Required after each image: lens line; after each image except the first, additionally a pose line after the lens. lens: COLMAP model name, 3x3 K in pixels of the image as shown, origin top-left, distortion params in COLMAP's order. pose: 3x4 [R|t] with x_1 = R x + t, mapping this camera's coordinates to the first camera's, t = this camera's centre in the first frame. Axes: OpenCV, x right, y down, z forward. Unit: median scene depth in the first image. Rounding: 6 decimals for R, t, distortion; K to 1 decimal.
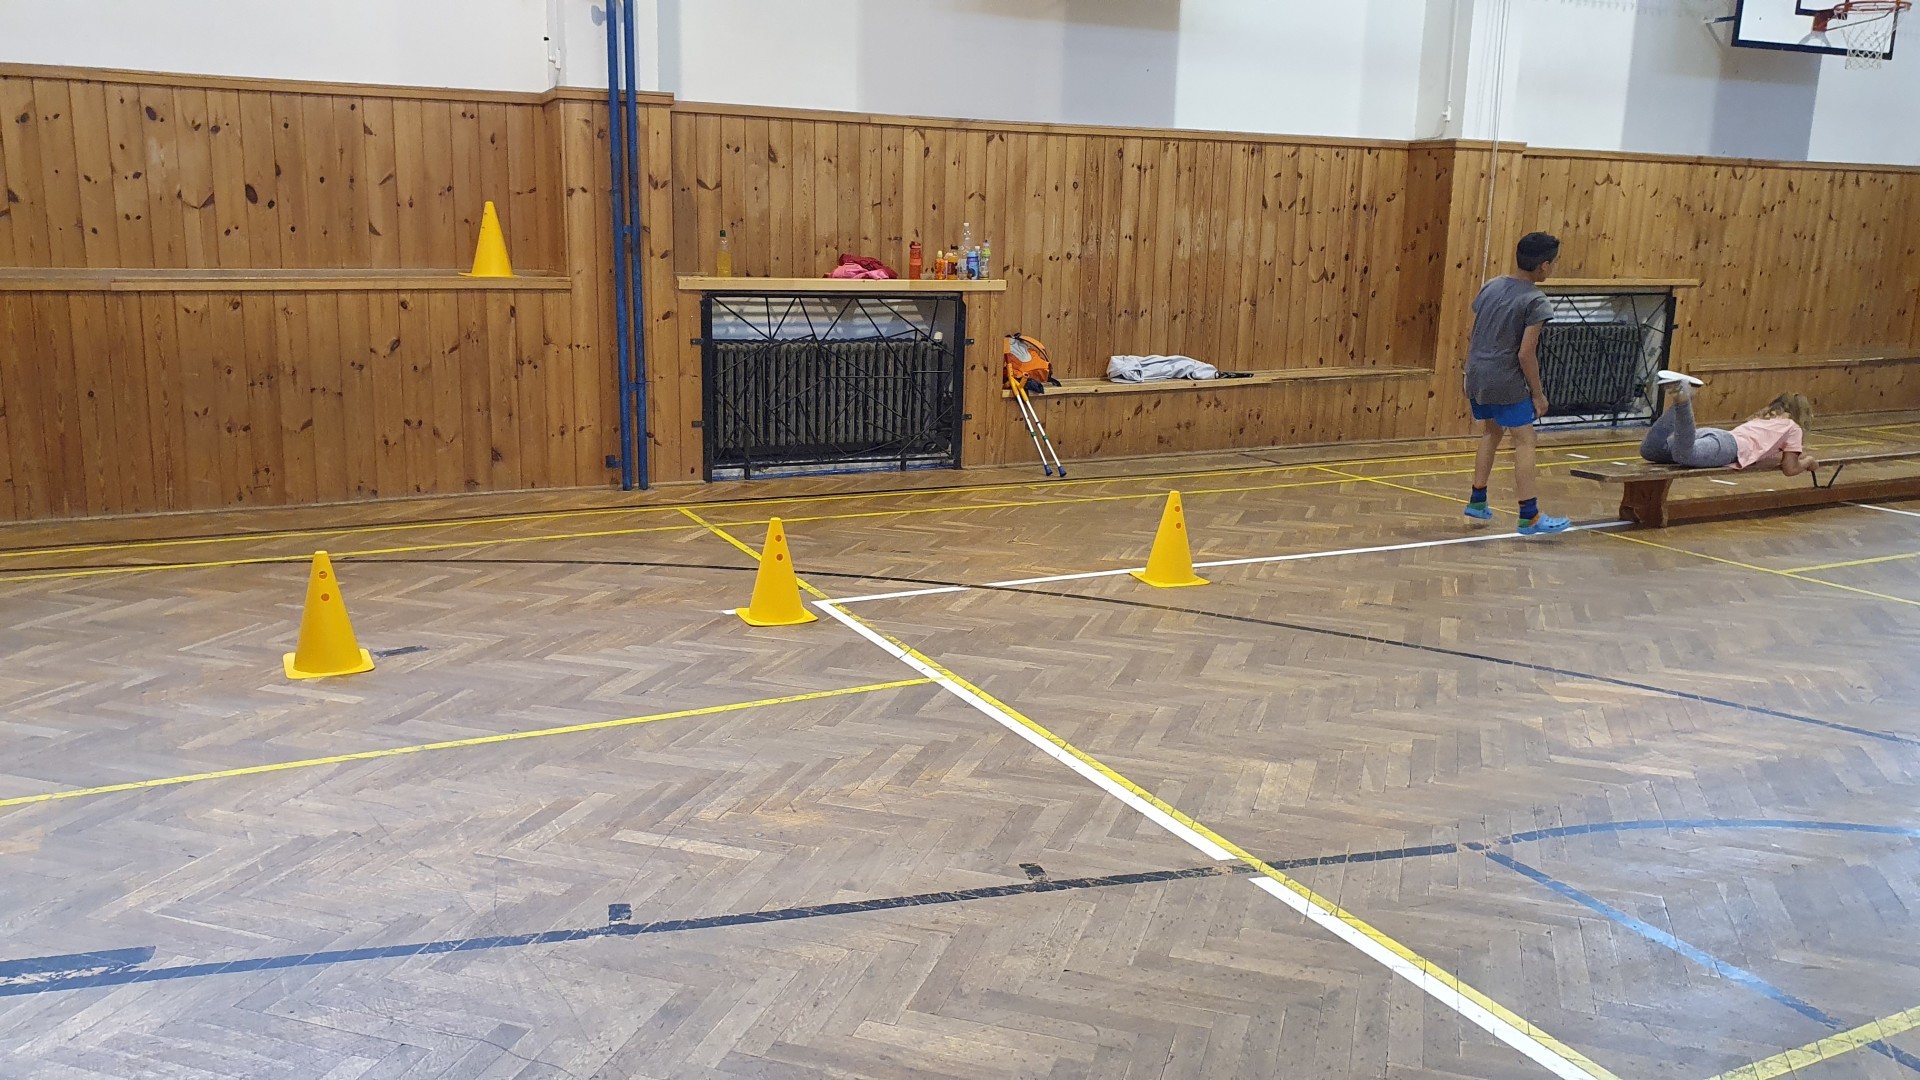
lens RADIAL K [[1490.9, 0, 921.9], [0, 1490.9, 550.5], [0, 0, 1]] dist [0.041496, -0.039476]
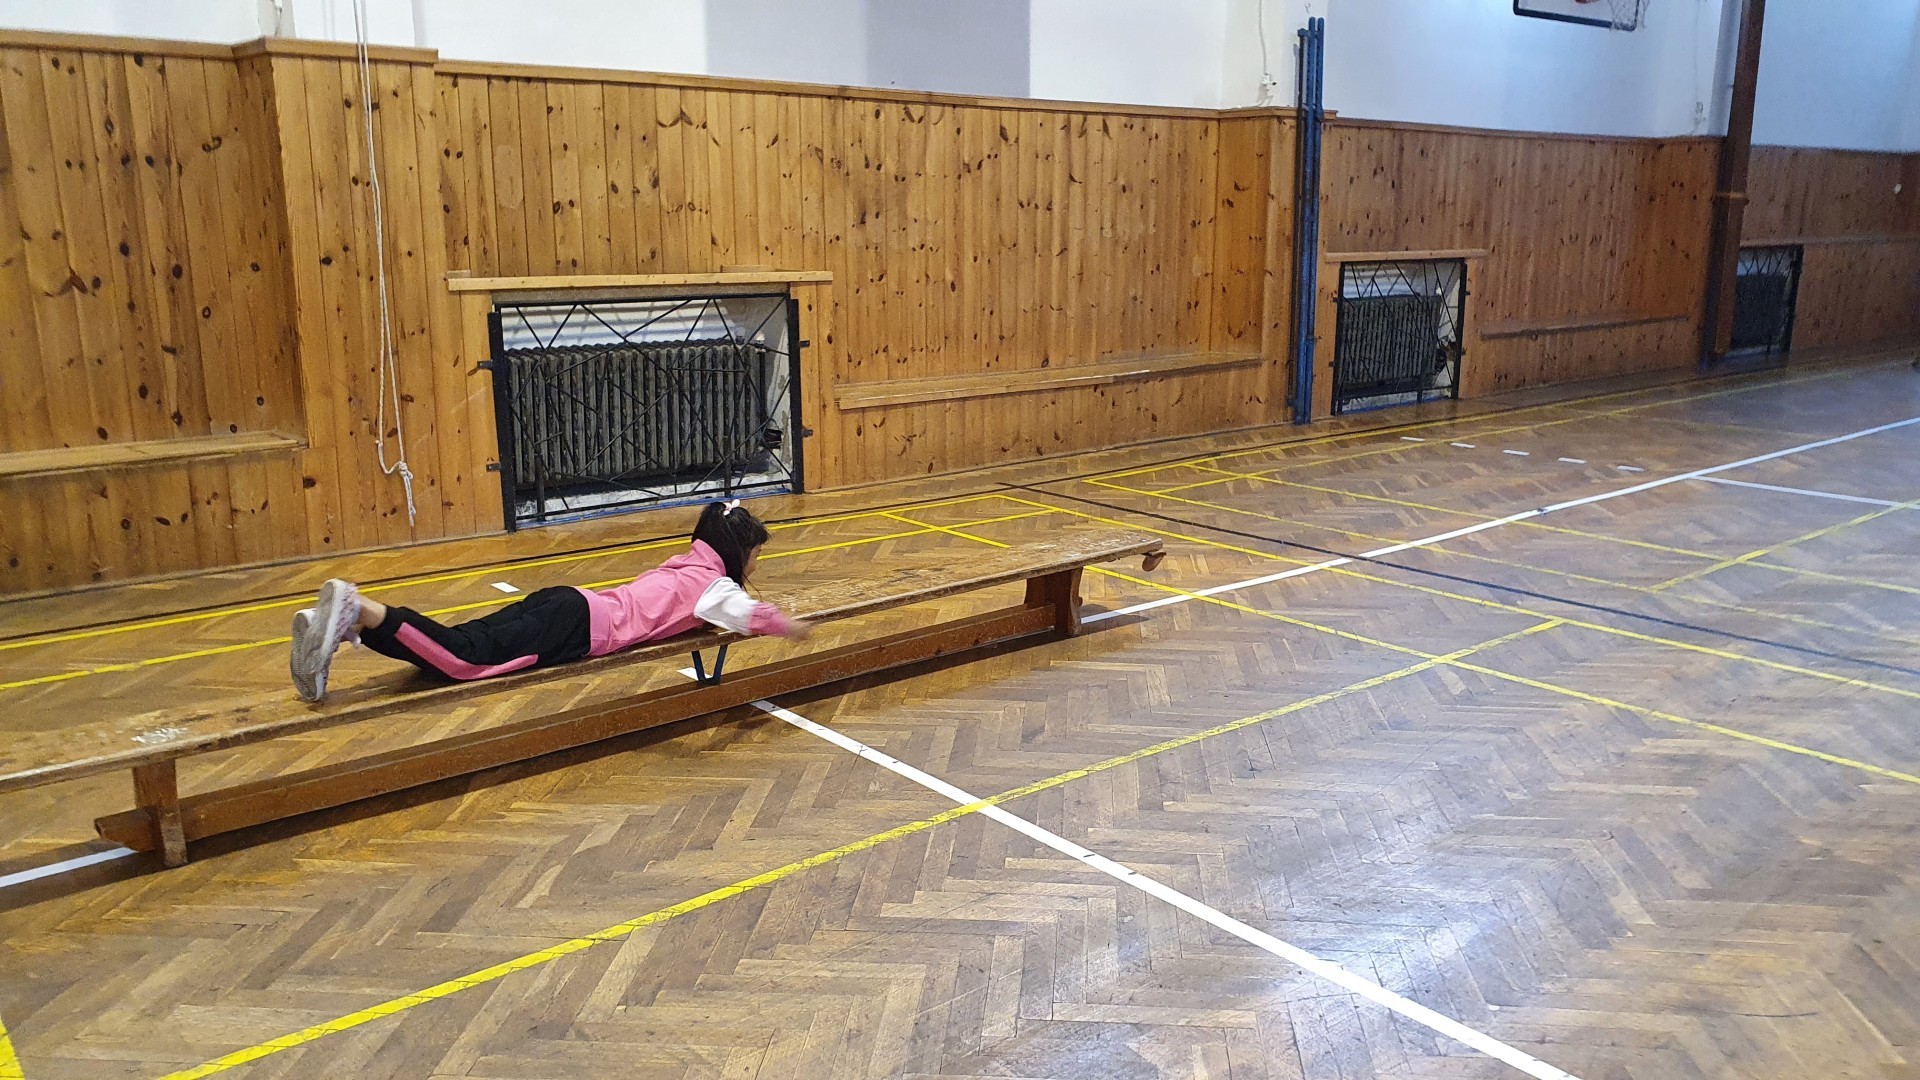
lens RADIAL K [[1490.9, 0, 958.8], [0, 1490.9, 539.6], [0, 0, 1]] dist [0.041496, -0.039476]
pose [[0.971039, -0.070722, 0.228213, 0.452806], [0.070815, 0.997459, 0.007795, -0.069333], [-0.228185, 0.008591, 0.973580, 0.380353]]
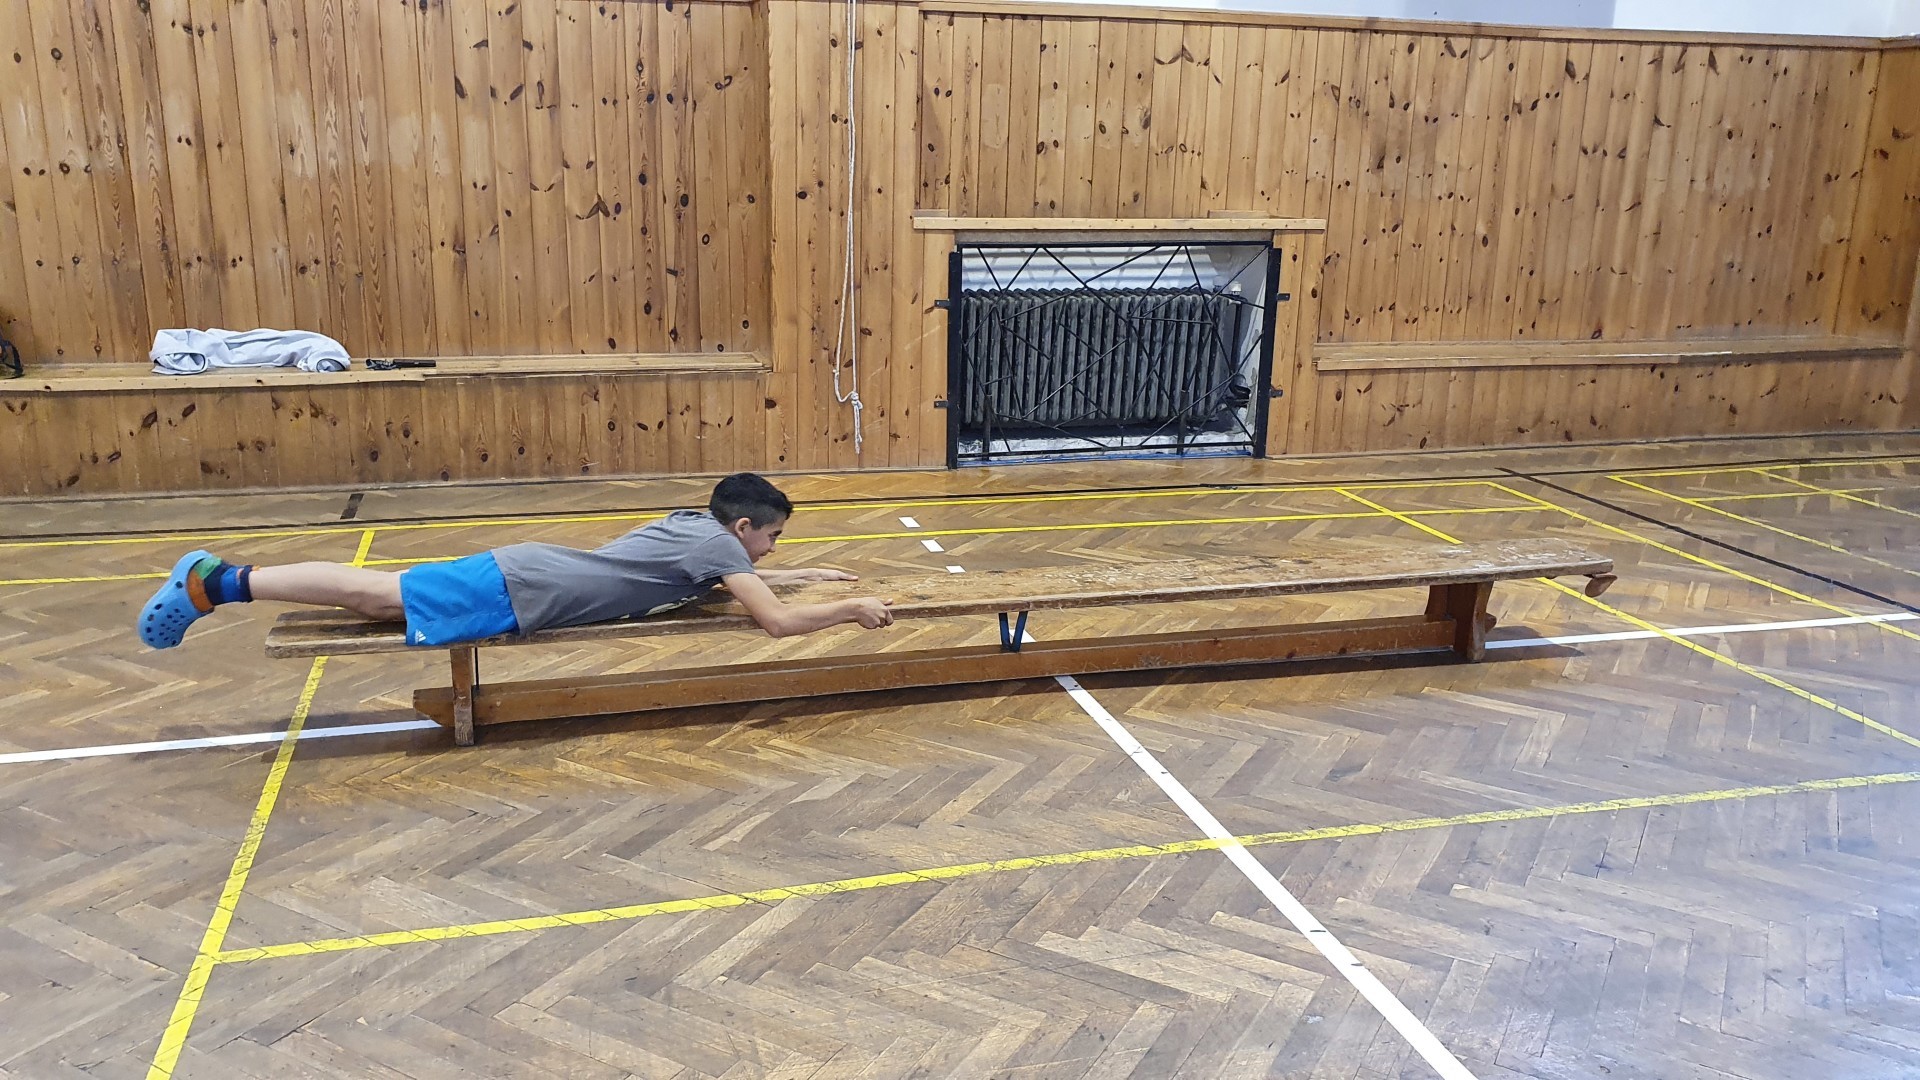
lens RADIAL K [[1490.9, 0, 939.6], [0, 1490.9, 509.8], [0, 0, 1]] dist [0.041496, -0.039476]
pose [[0.981022, 0.043983, -0.188841, 0.530630], [-0.041203, 0.998977, 0.018625, -0.074776], [0.189467, -0.010491, 0.981831, 0.411062]]
